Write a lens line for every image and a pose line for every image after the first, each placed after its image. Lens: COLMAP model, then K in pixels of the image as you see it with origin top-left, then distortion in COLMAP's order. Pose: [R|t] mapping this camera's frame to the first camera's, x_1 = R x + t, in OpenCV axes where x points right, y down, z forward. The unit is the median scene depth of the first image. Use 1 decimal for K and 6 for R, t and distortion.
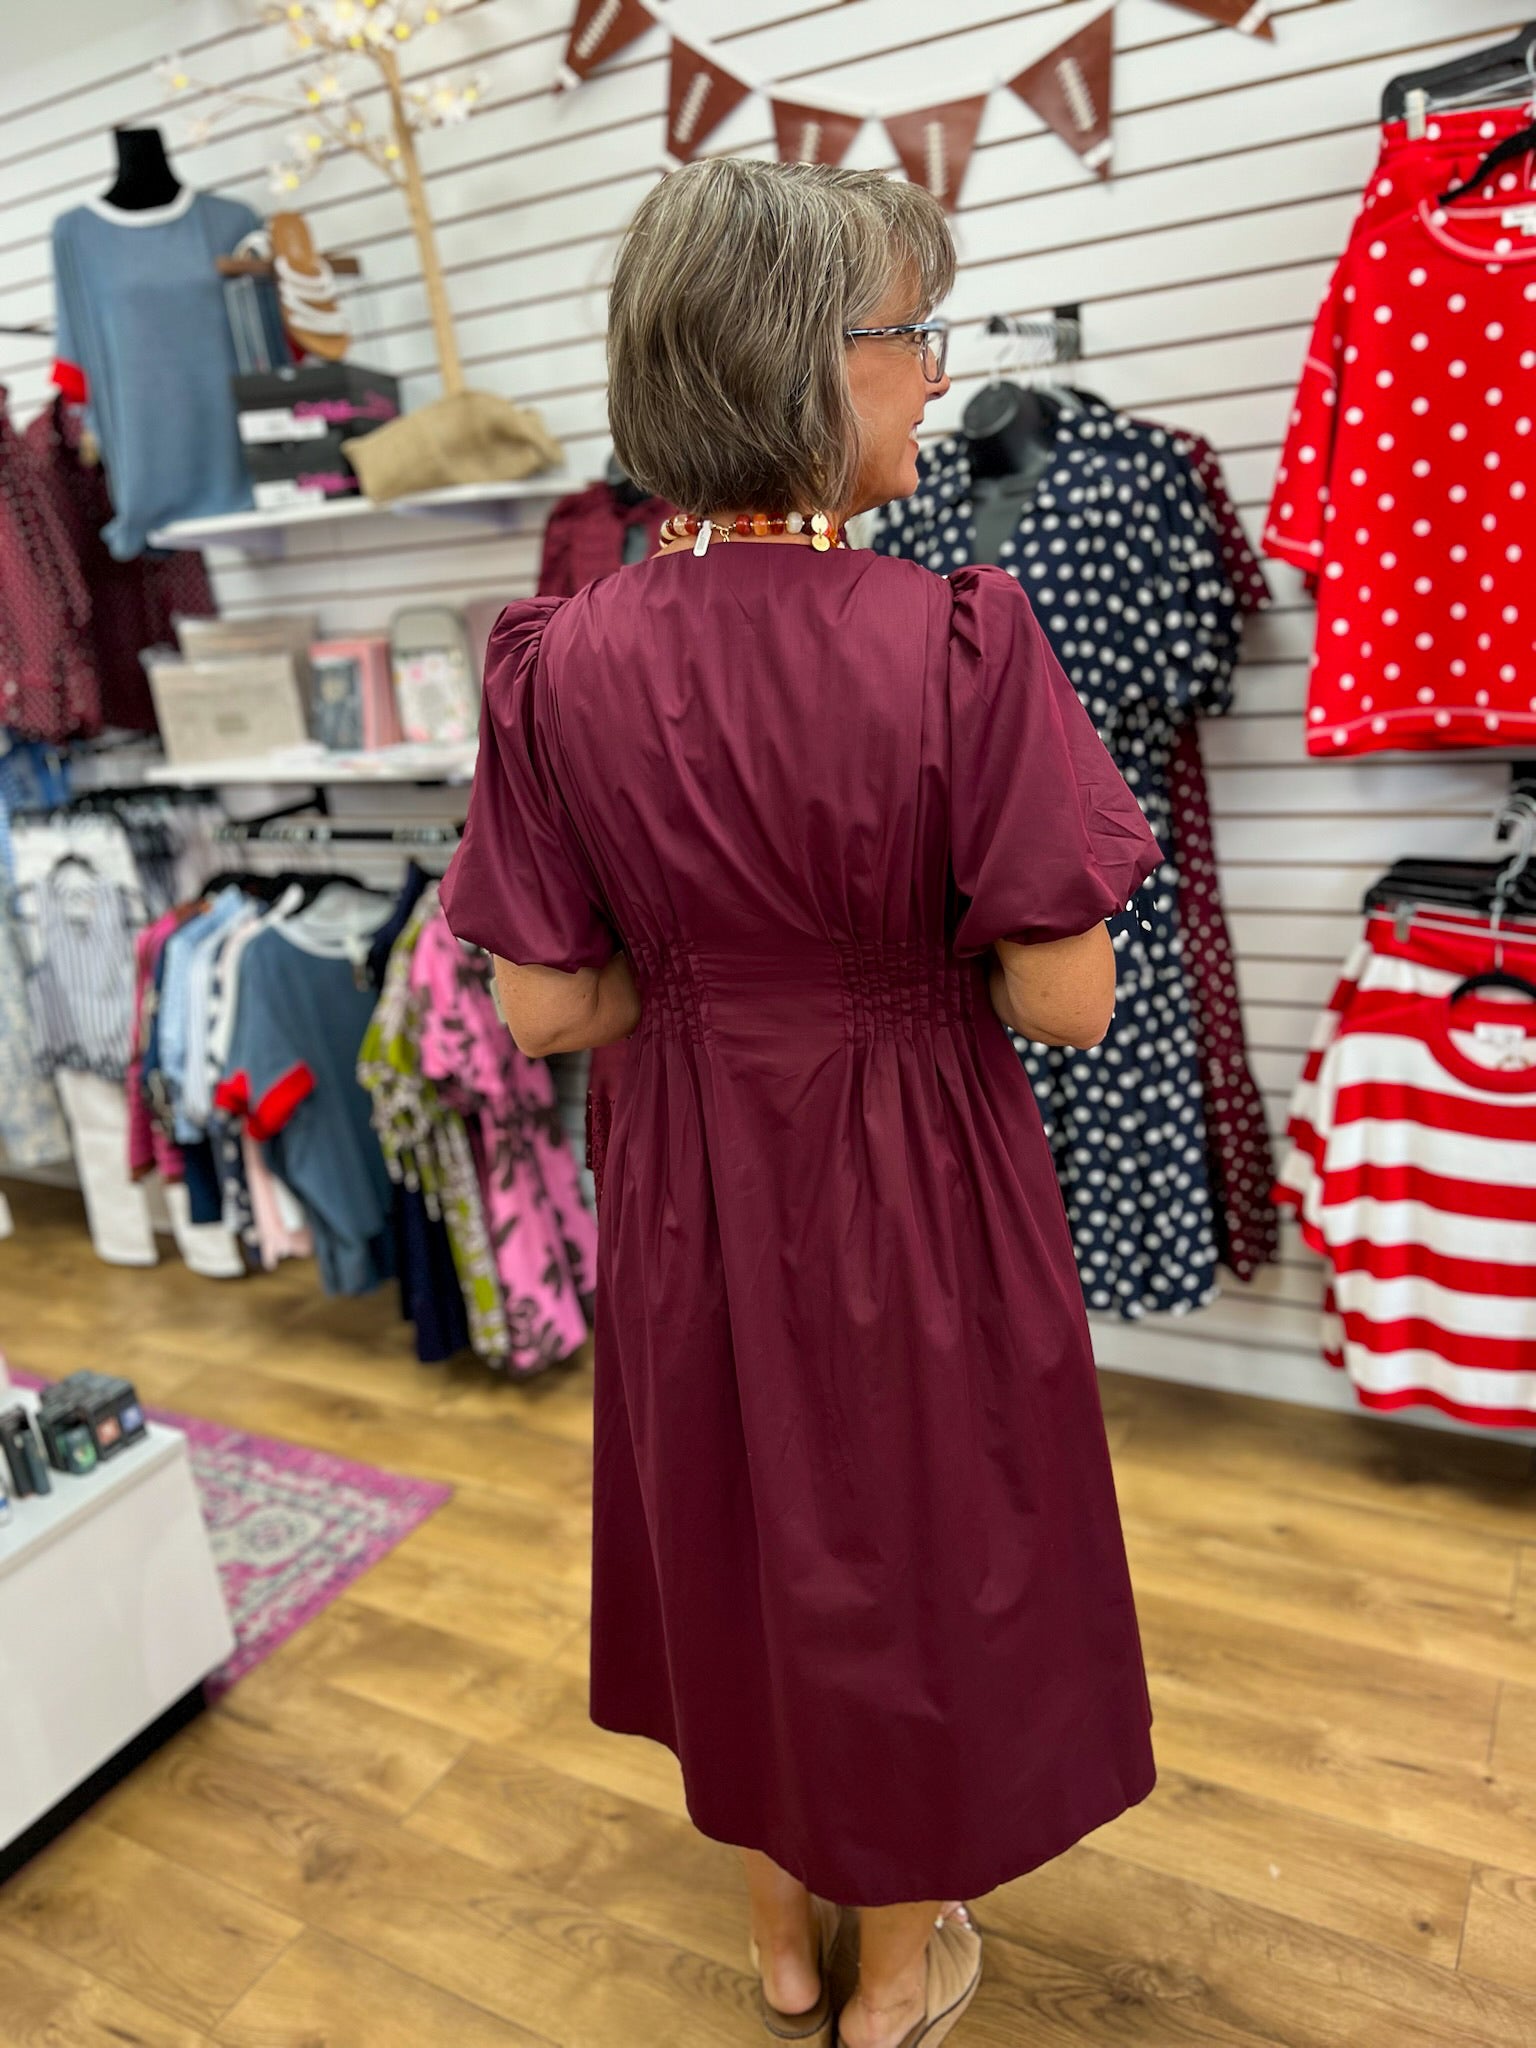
lens RADIAL K [[1482.1, 0, 768.0], [0, 1482.1, 1024.0], [0, 0, 1]] dist [0.010075, -0.029595]
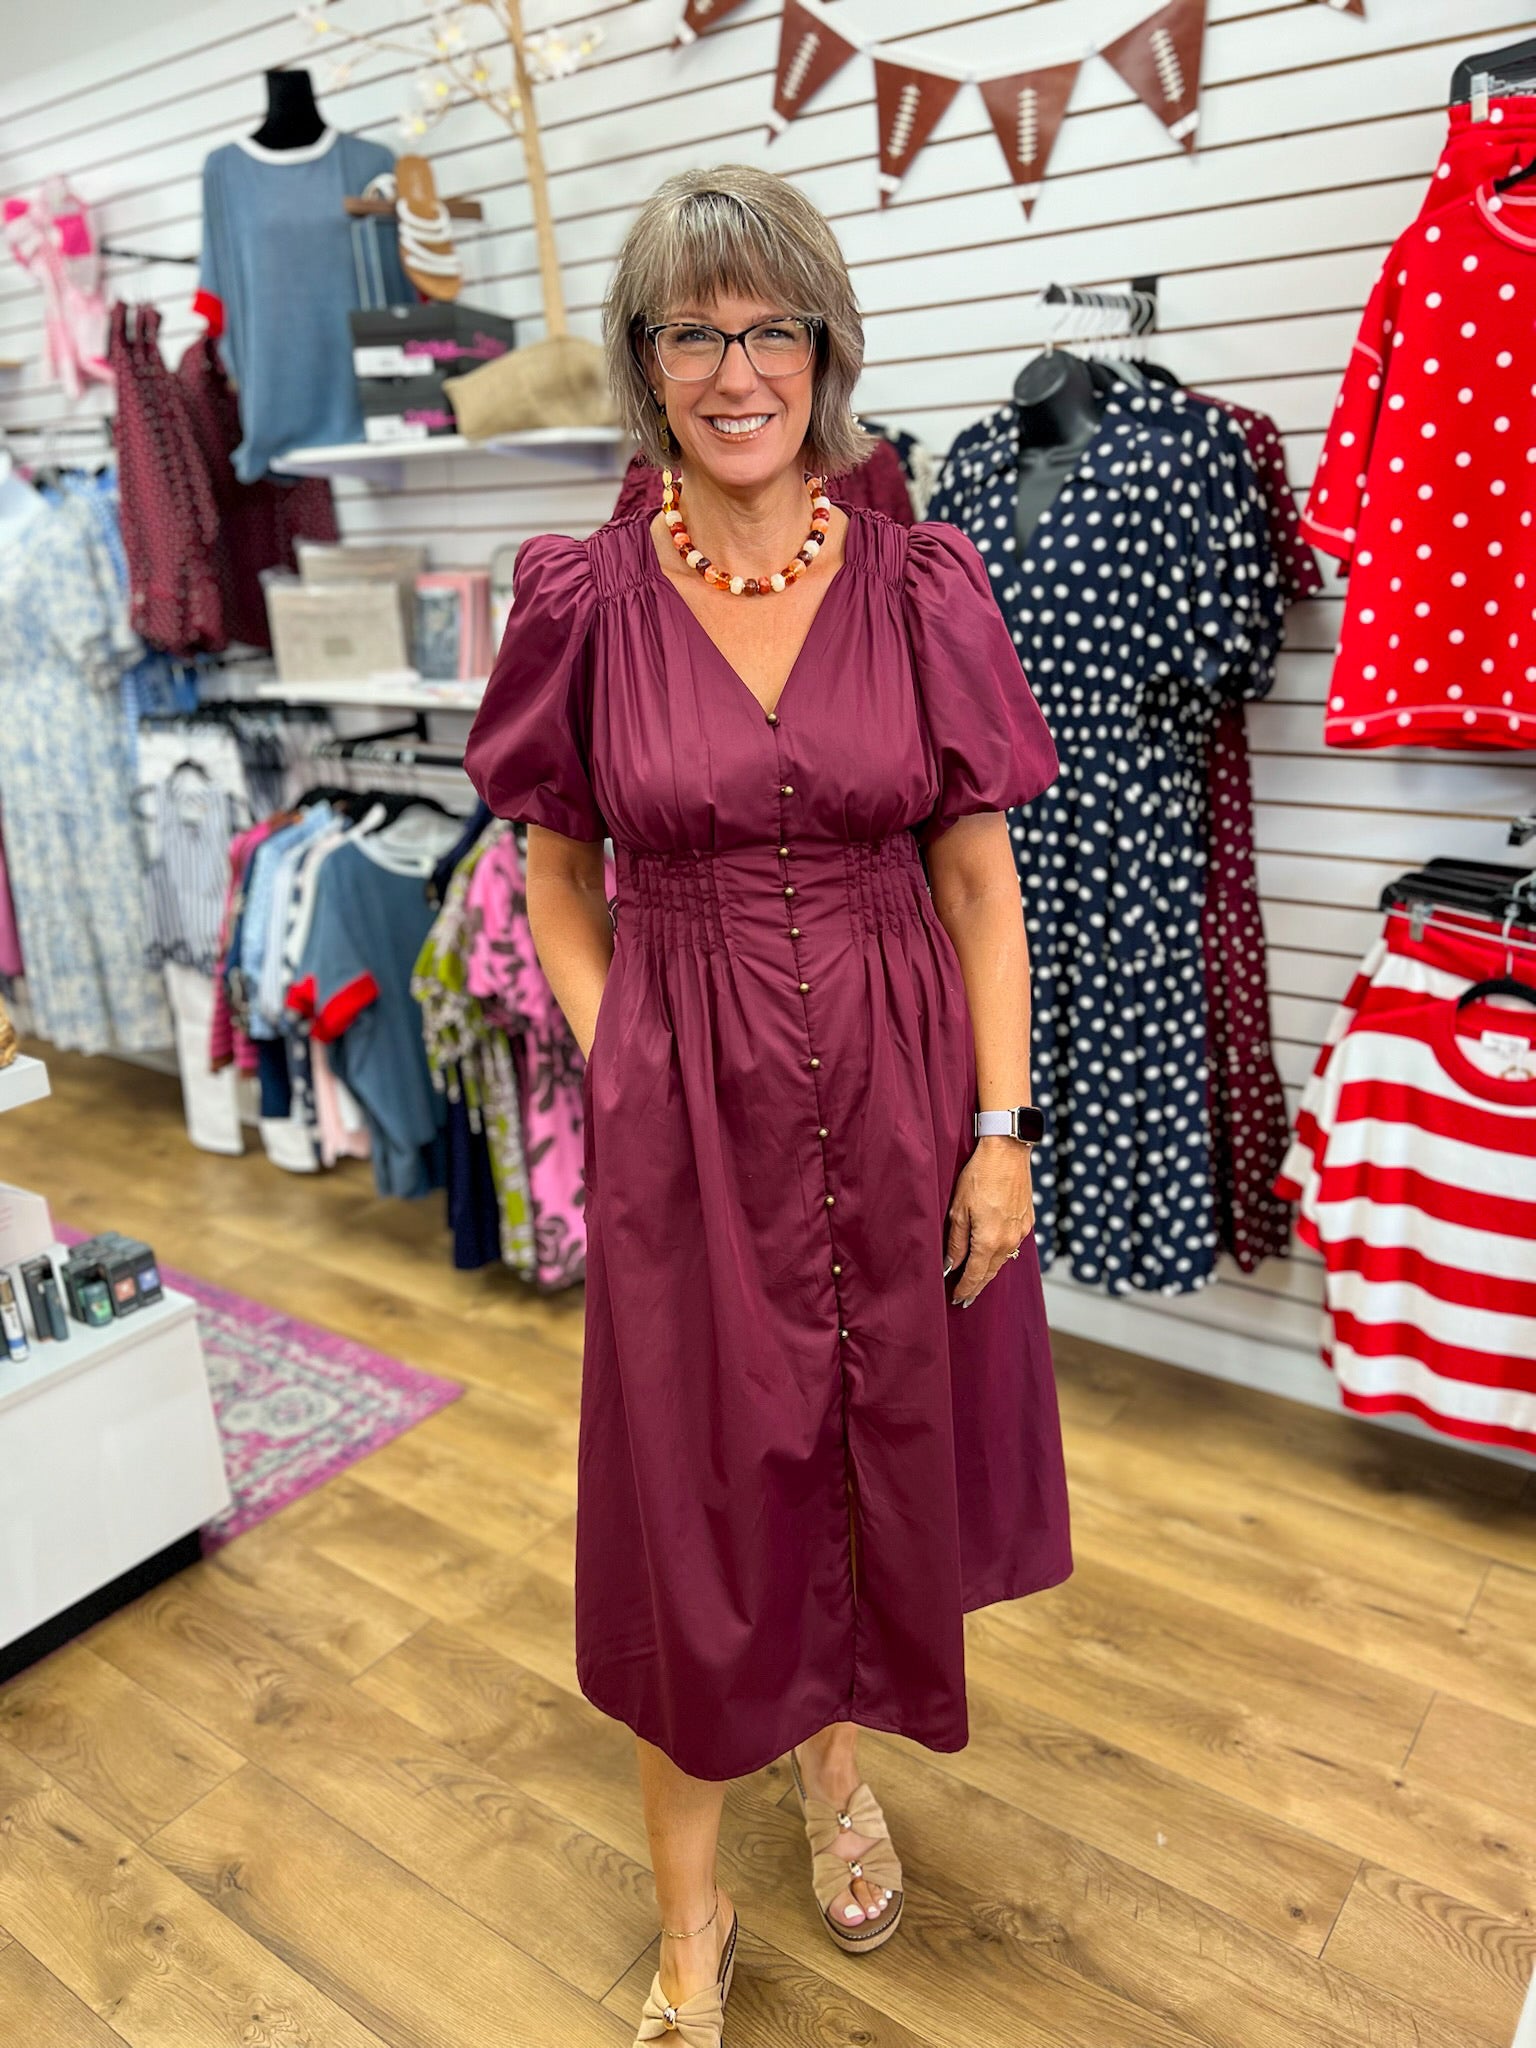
lens RADIAL K [[1482.3, 0, 776.4], [0, 1482.3, 1012.2], [0, 0, 1]] dist [0.004947, -0.024568]
pose [[0.991138, 0.090508, -0.097227, 0.099669], [-0.088853, 0.995818, 0.021229, 0.007792], [0.098742, -0.012402, 0.995036, -0.021309]]
